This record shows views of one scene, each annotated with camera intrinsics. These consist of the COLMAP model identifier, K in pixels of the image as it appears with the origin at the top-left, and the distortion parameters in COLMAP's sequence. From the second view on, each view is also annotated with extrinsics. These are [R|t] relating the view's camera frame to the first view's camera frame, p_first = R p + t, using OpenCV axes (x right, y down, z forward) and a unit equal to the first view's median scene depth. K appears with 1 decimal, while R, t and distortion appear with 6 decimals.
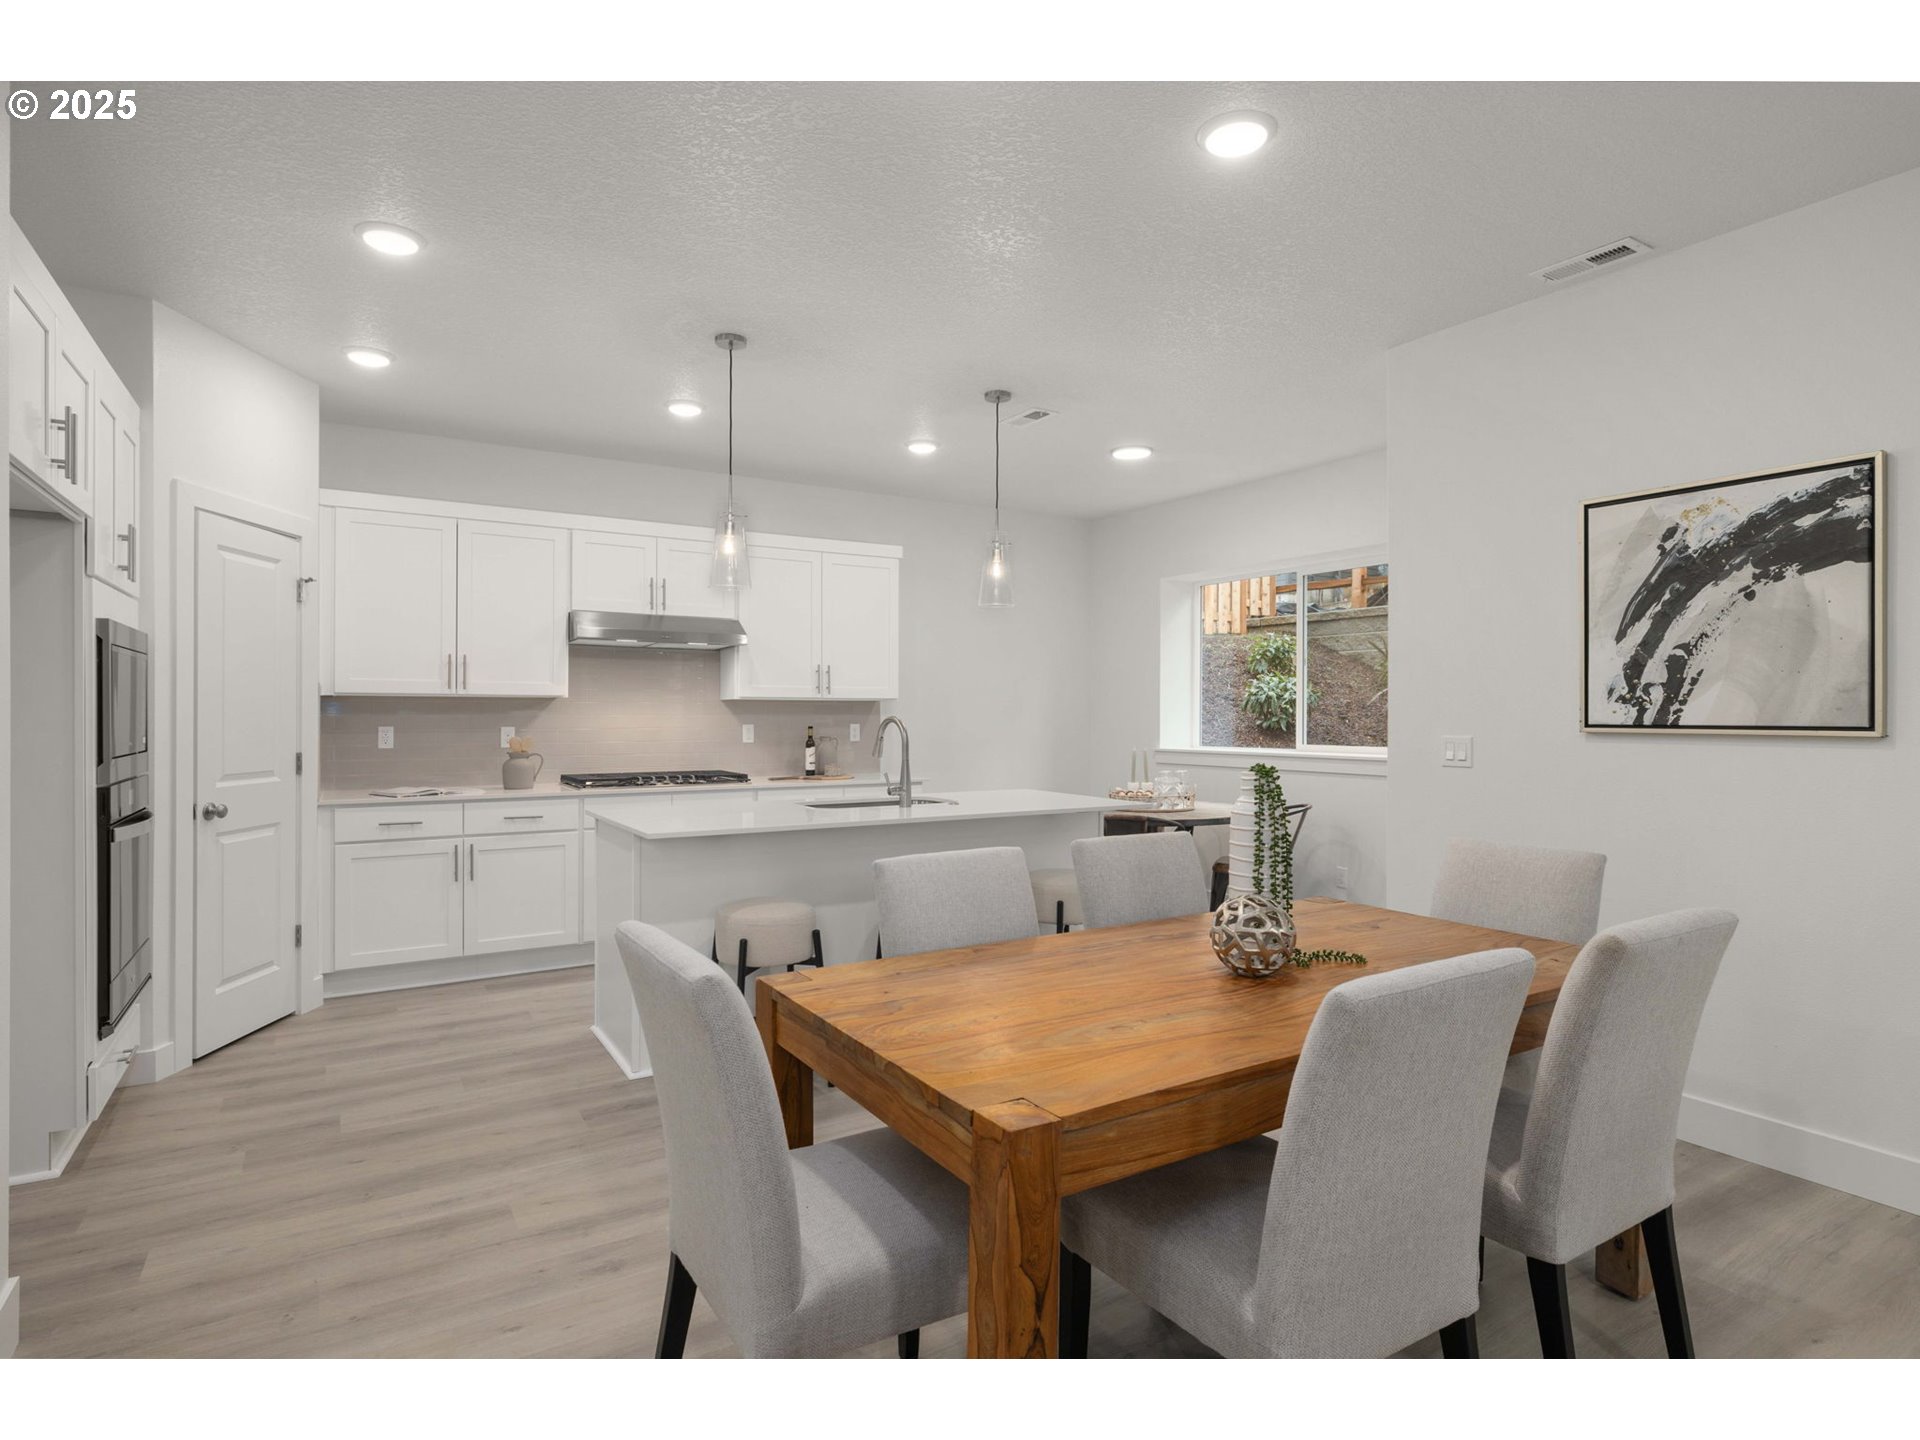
lens RADIAL K [[1014.5, 0, 949.6], [0, 1014.5, 714.8], [0, 0, 1]] dist [0.005268, -0.000058]
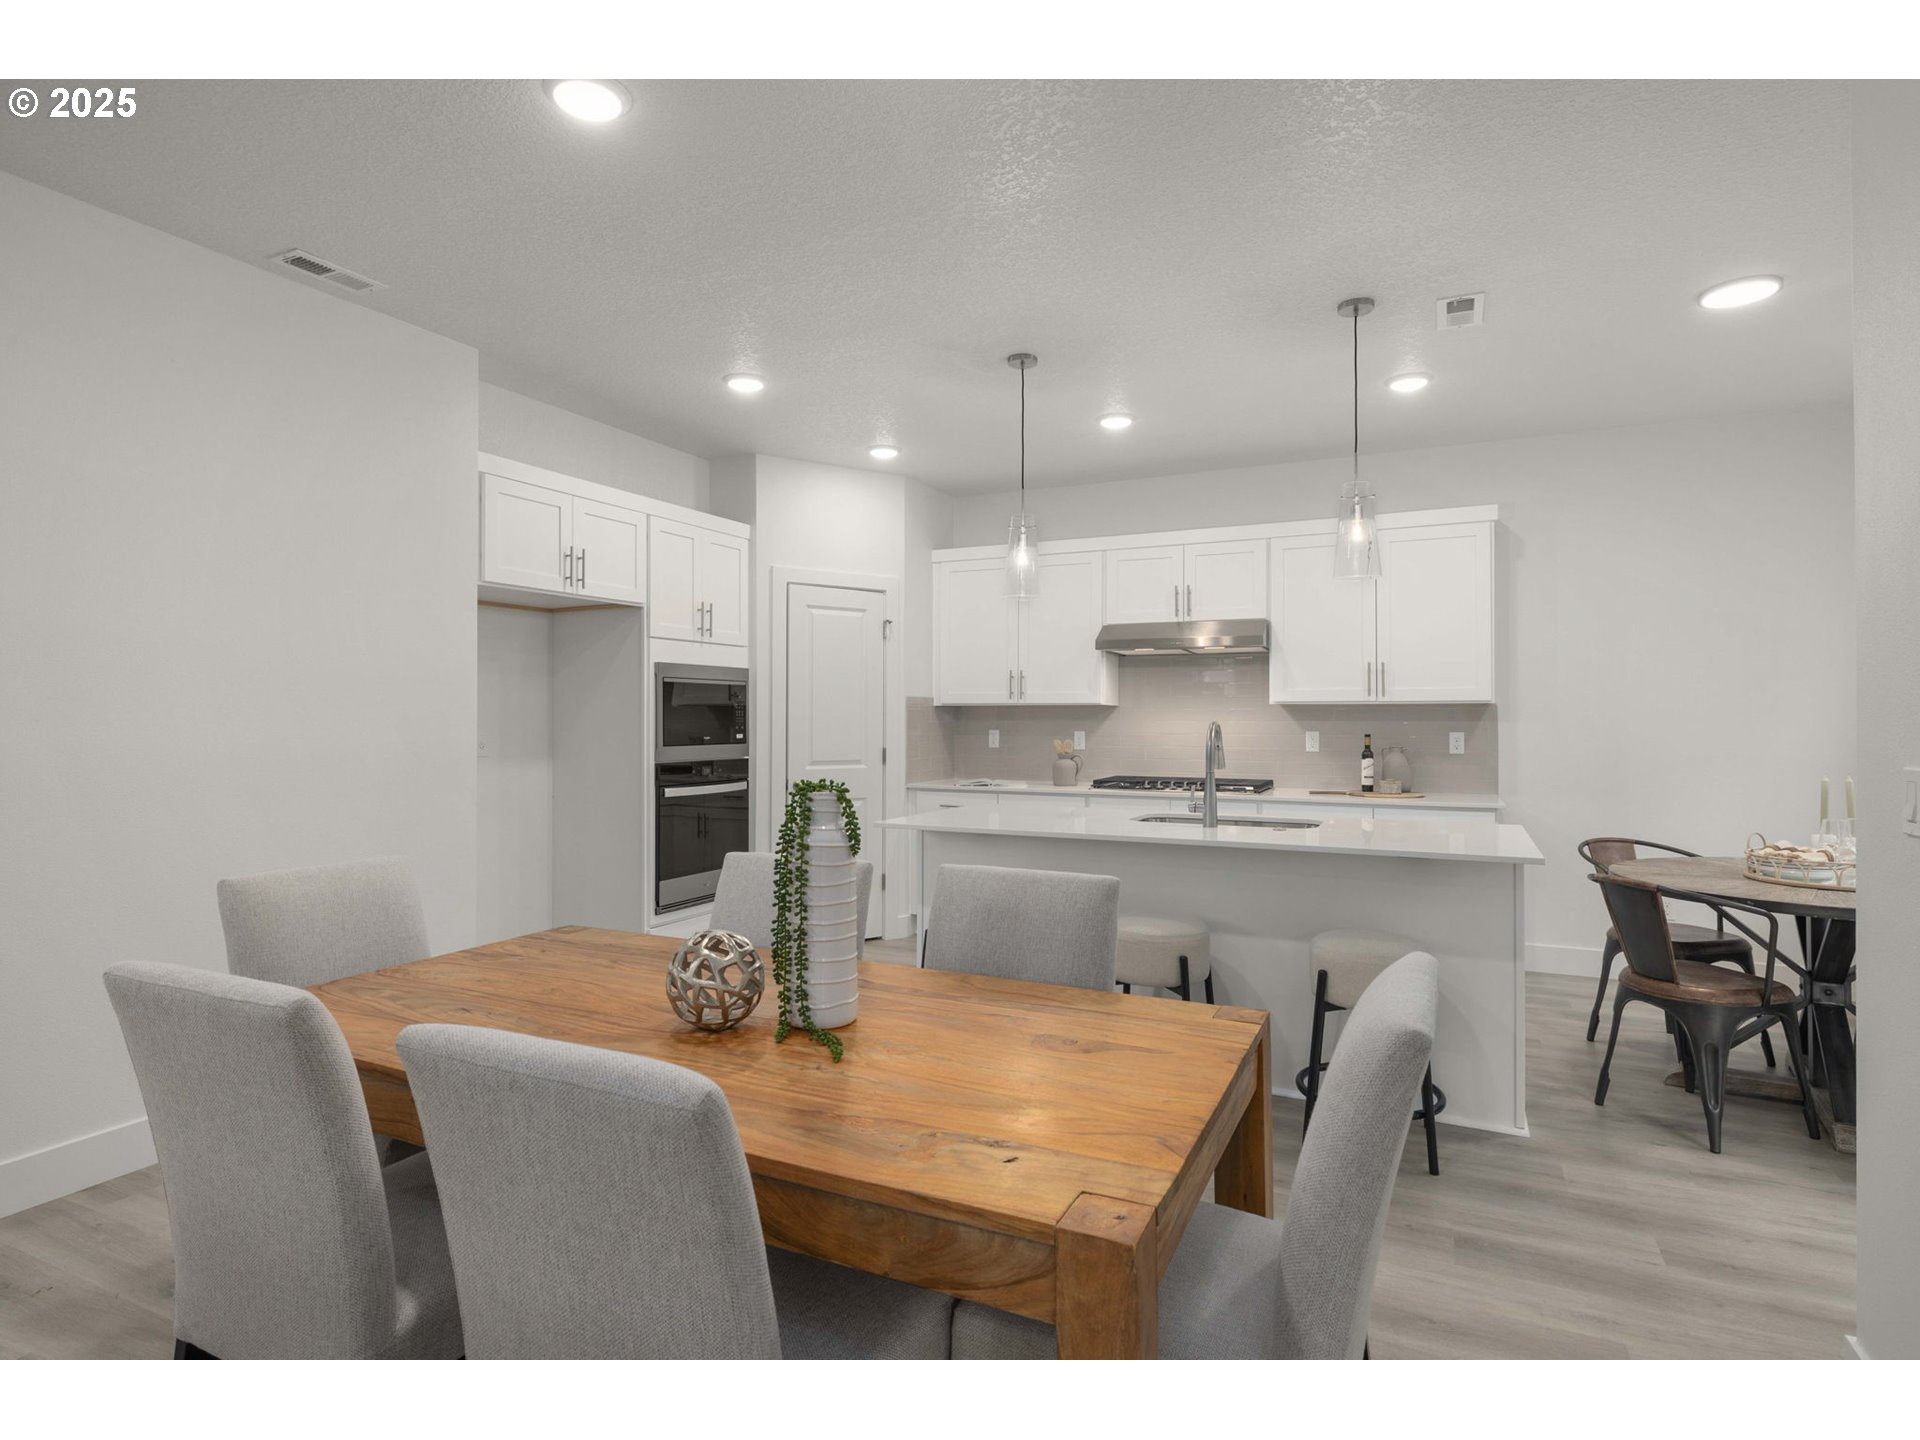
lens RADIAL K [[1014.5, 0, 954.3], [0, 1014.5, 710.8], [0, 0, 1]] dist [0.005268, -0.000058]
pose [[0.541882, -0.007822, -0.840418, 0.455623], [-0.000905, 0.999951, -0.009890, 0.000356], [0.840454, 0.006120, 0.541849, 0.278763]]
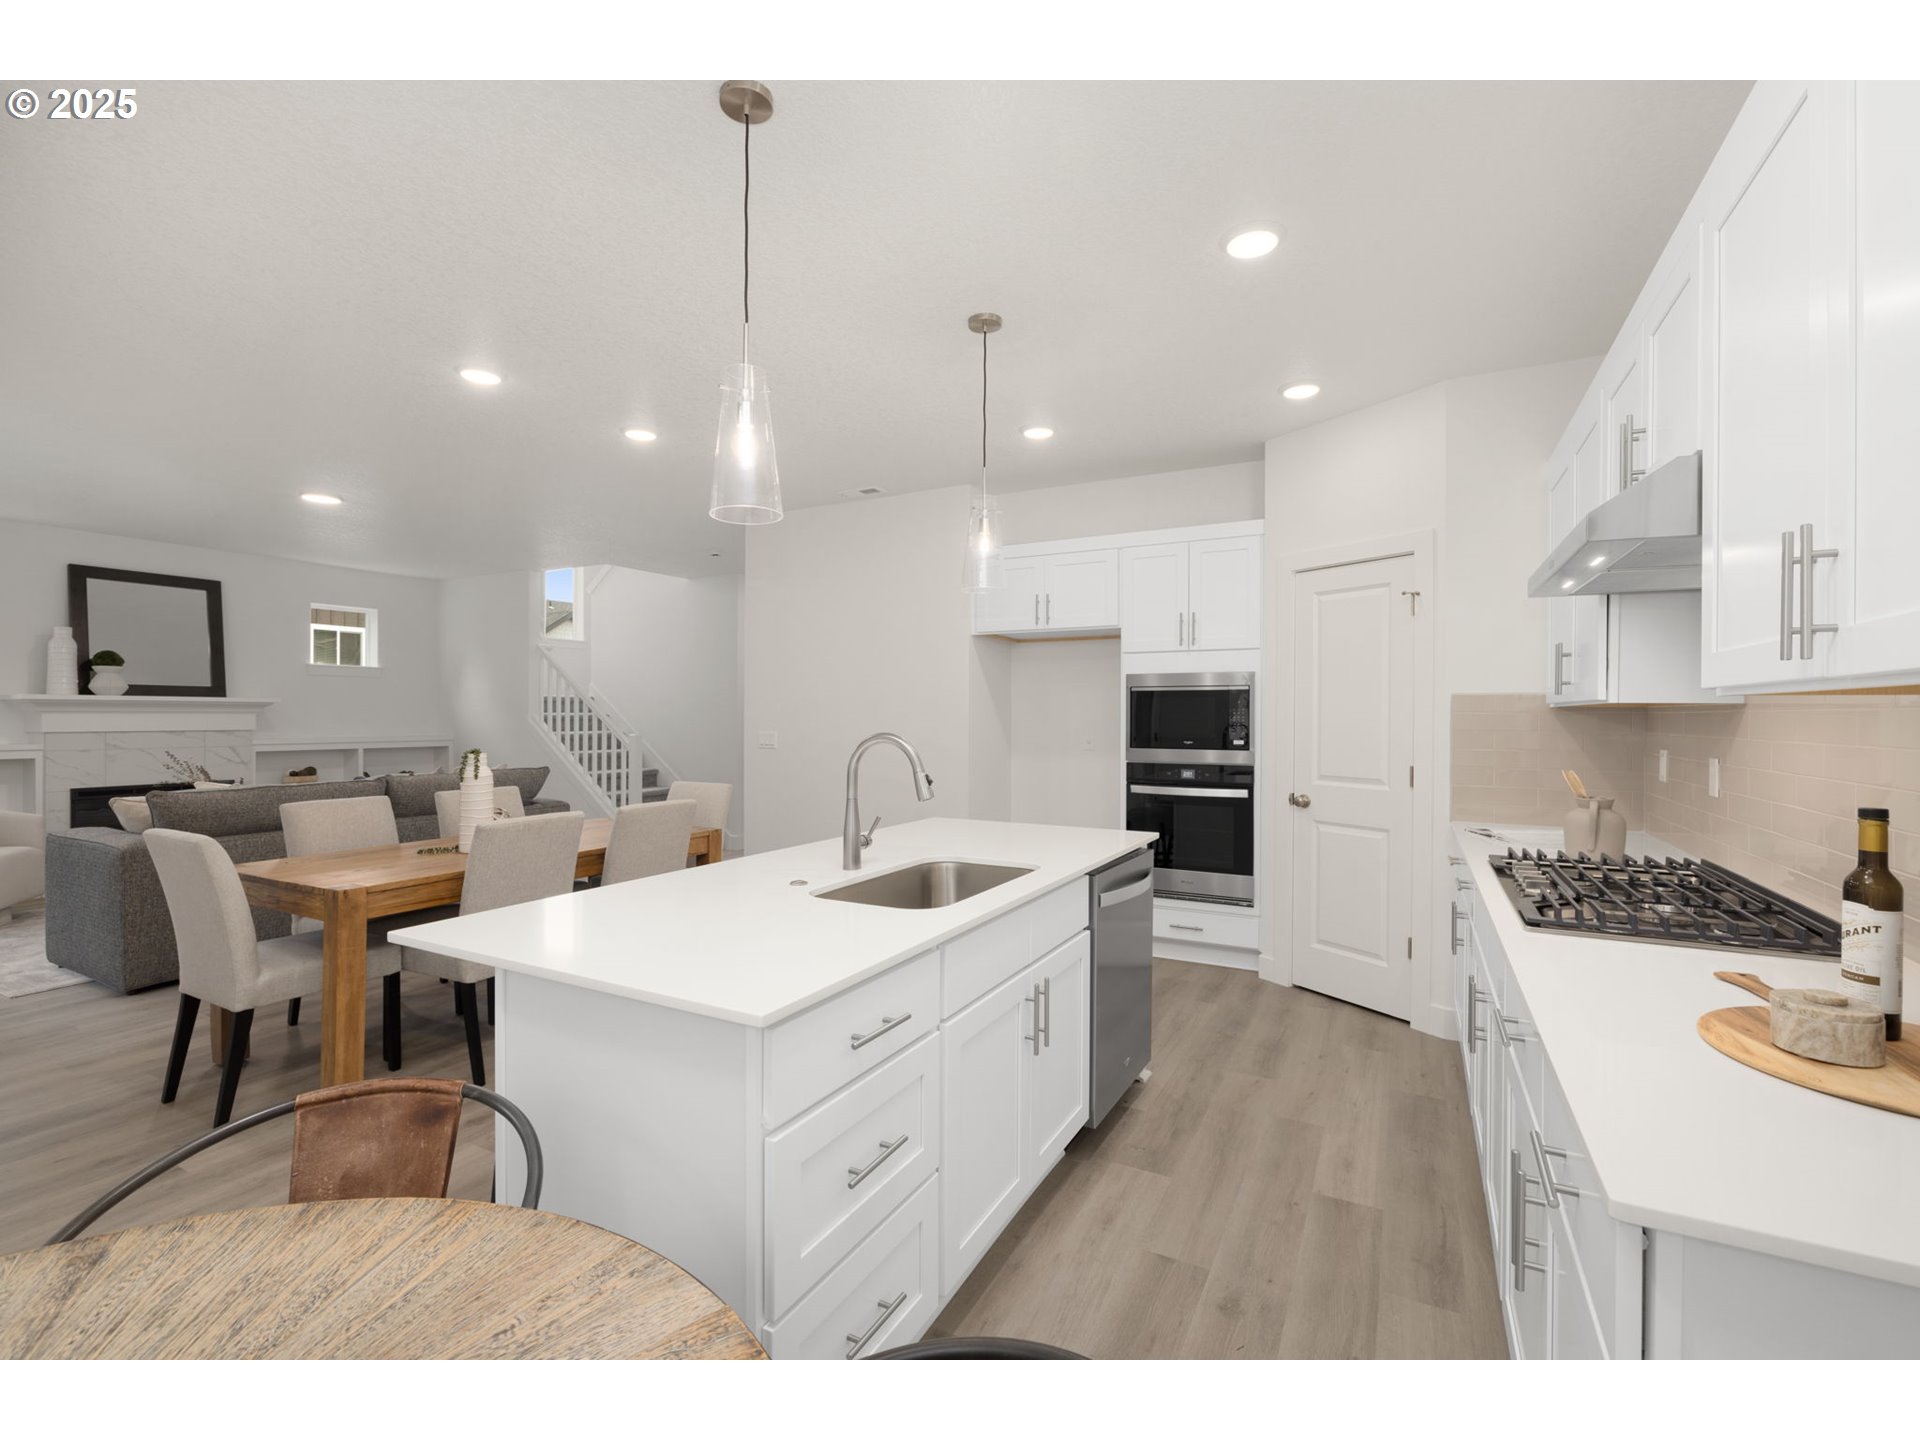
lens RADIAL K [[850.5, 0, 957.8], [0, 850.5, 721.2], [0, 0, 1]] dist [0.001361, -0.000108]
pose [[-0.862720, -0.000030, -0.505683, 0.141297], [-0.004263, 0.999965, 0.007214, -0.009394], [0.505665, 0.008379, -0.862689, 1.219117]]
